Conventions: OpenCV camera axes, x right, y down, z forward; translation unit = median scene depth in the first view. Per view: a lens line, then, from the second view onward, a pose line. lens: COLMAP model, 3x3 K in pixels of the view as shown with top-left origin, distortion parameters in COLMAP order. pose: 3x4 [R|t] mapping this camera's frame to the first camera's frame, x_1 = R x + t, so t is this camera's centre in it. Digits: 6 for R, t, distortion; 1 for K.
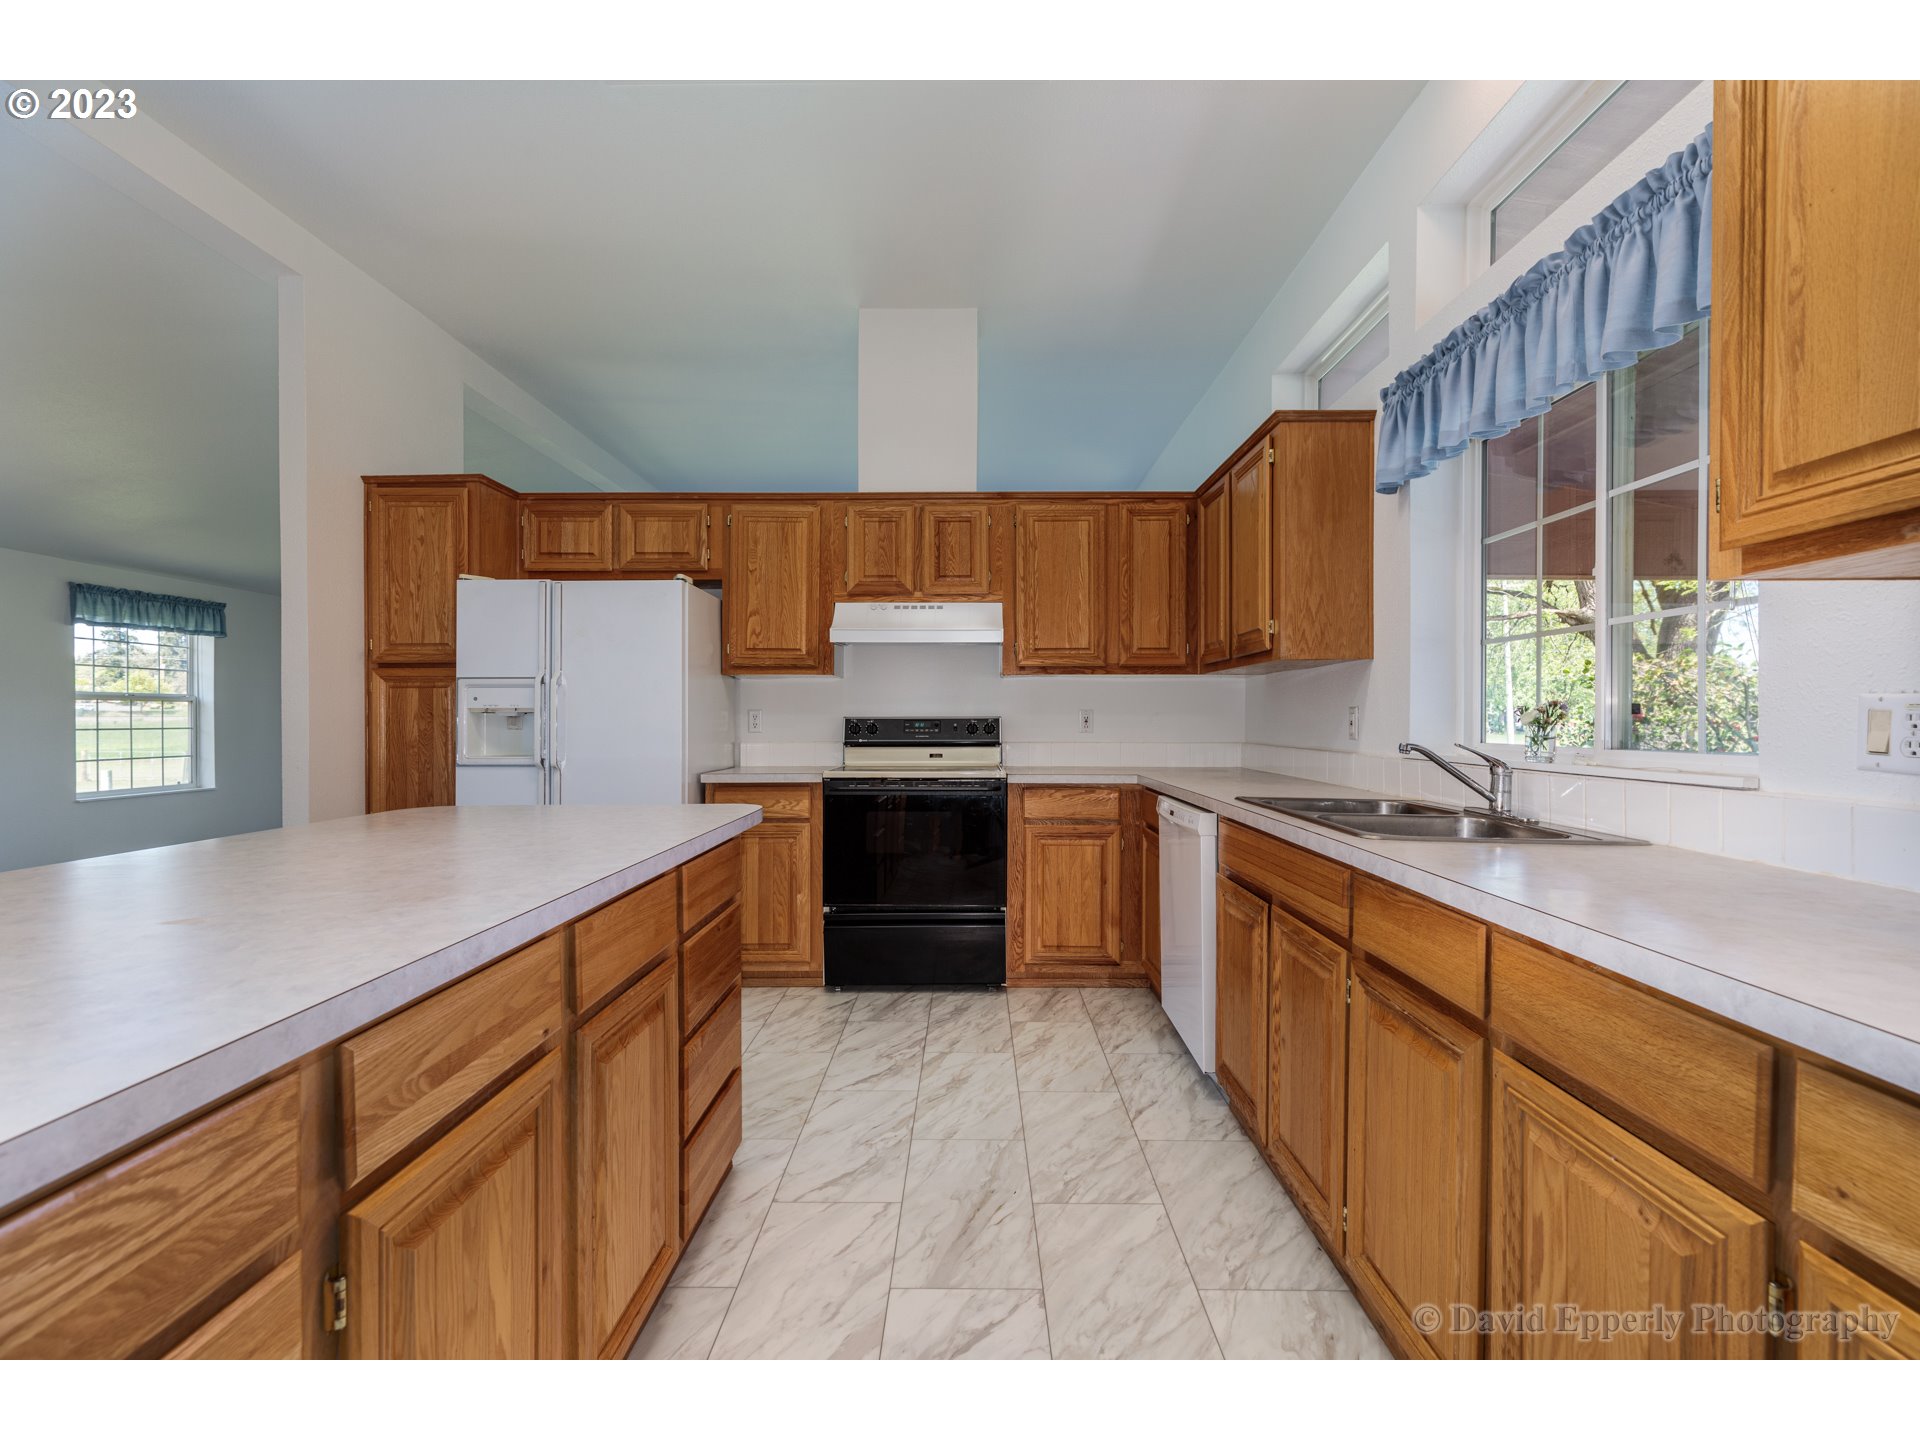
lens RADIAL K [[865.8, 0, 971.1], [0, 865.8, 726.7], [0, 0, 1]] dist [0.001800, 0.000028]
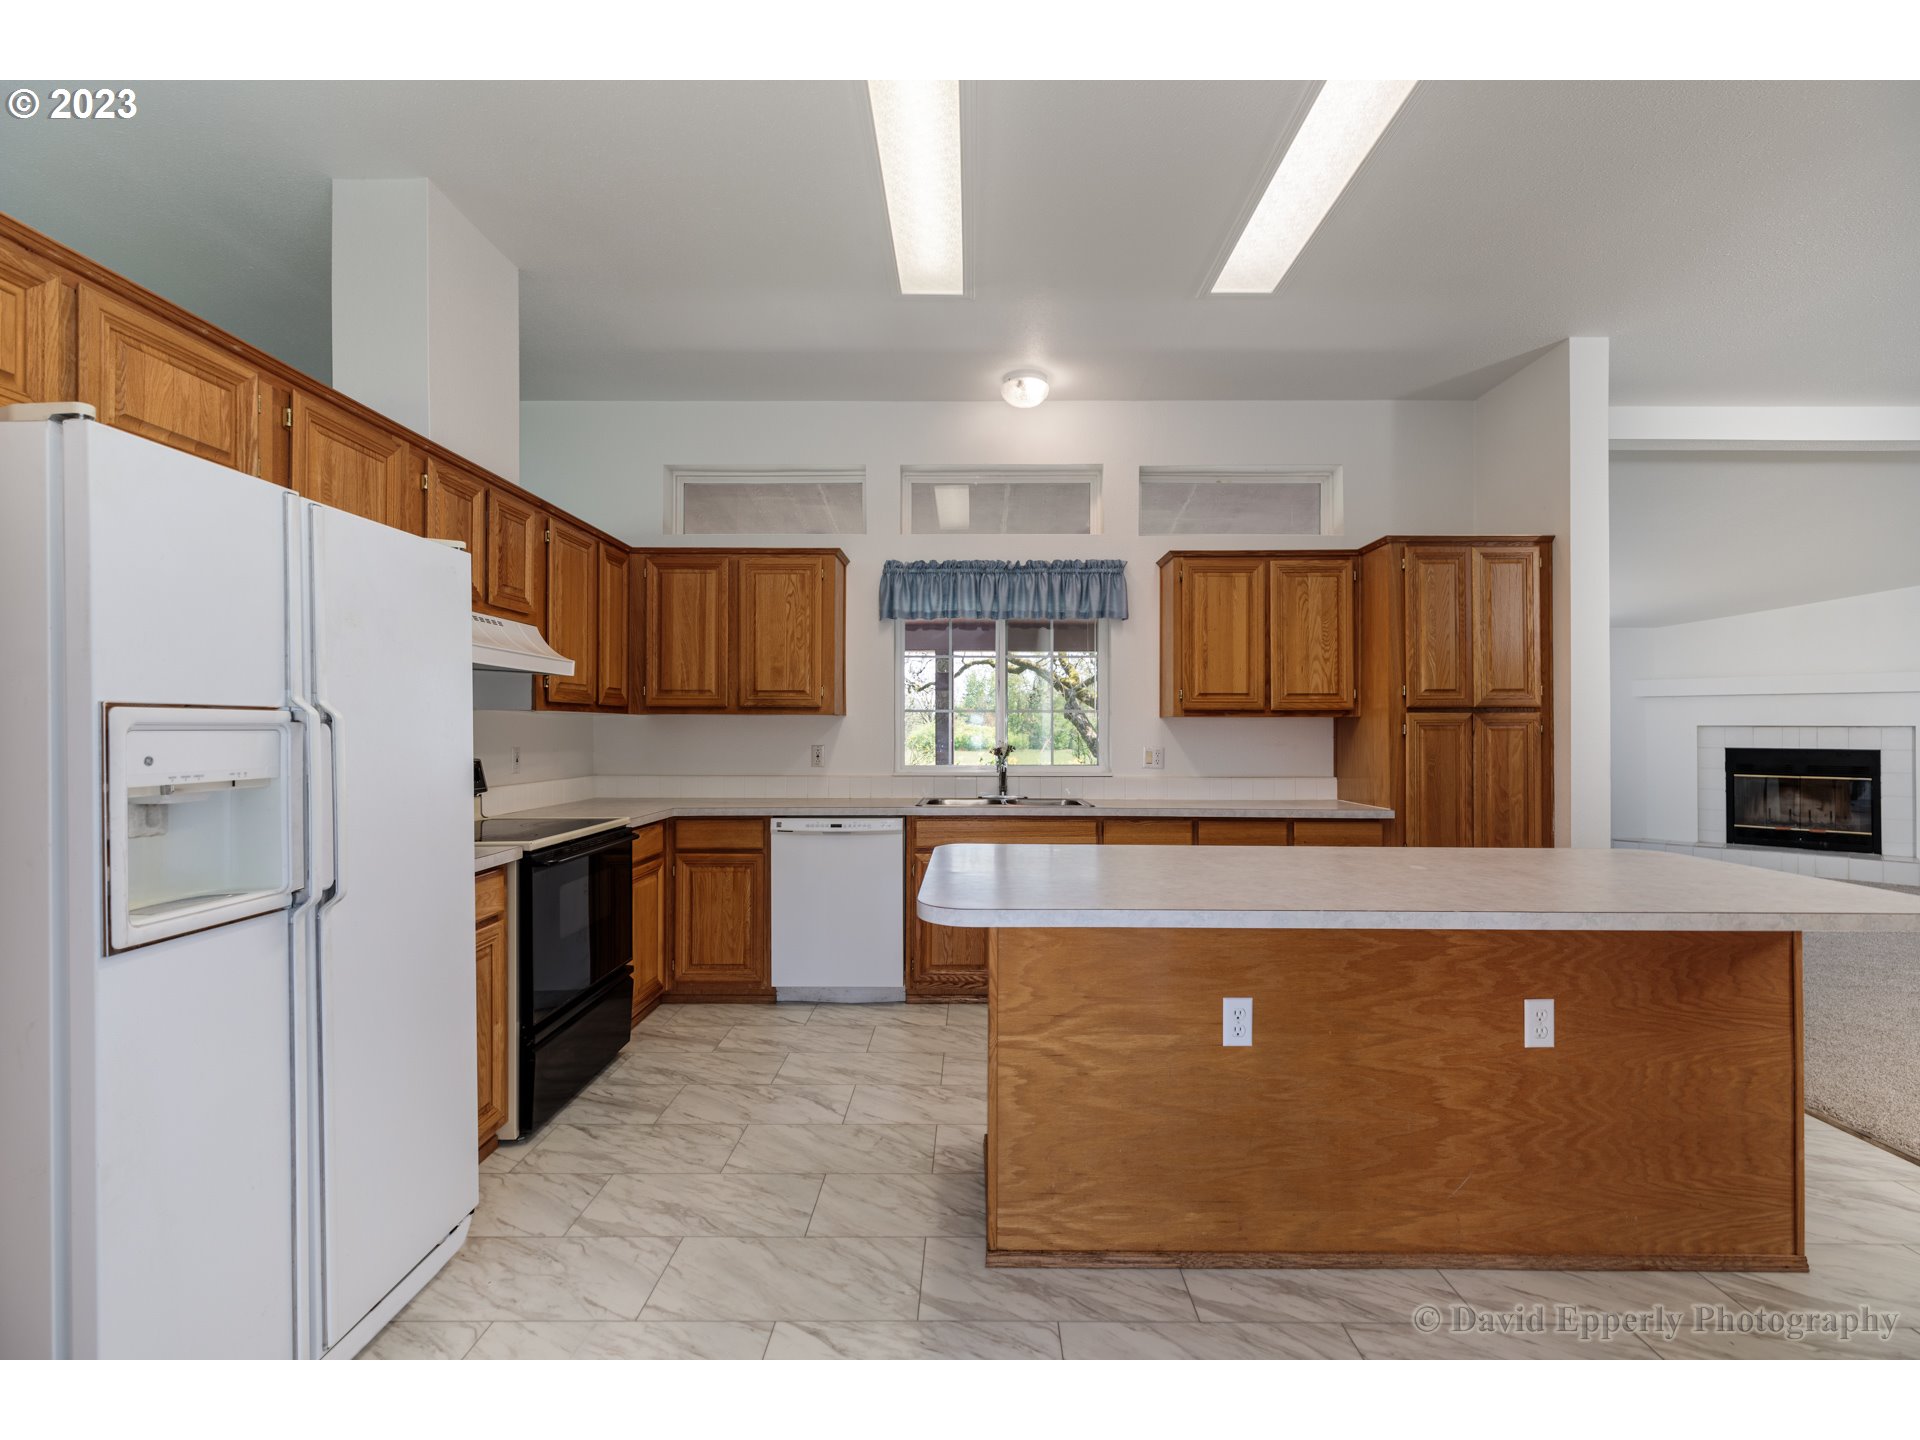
lens RADIAL K [[865.8, 0, 971.1], [0, 865.8, 726.7], [0, 0, 1]] dist [0.001800, 0.000028]
pose [[-0.000395, 0.002100, 0.999998, -0.981587], [0.008816, 0.999959, -0.002097, -0.044919], [-0.999961, 0.008815, -0.000413, 0.675216]]
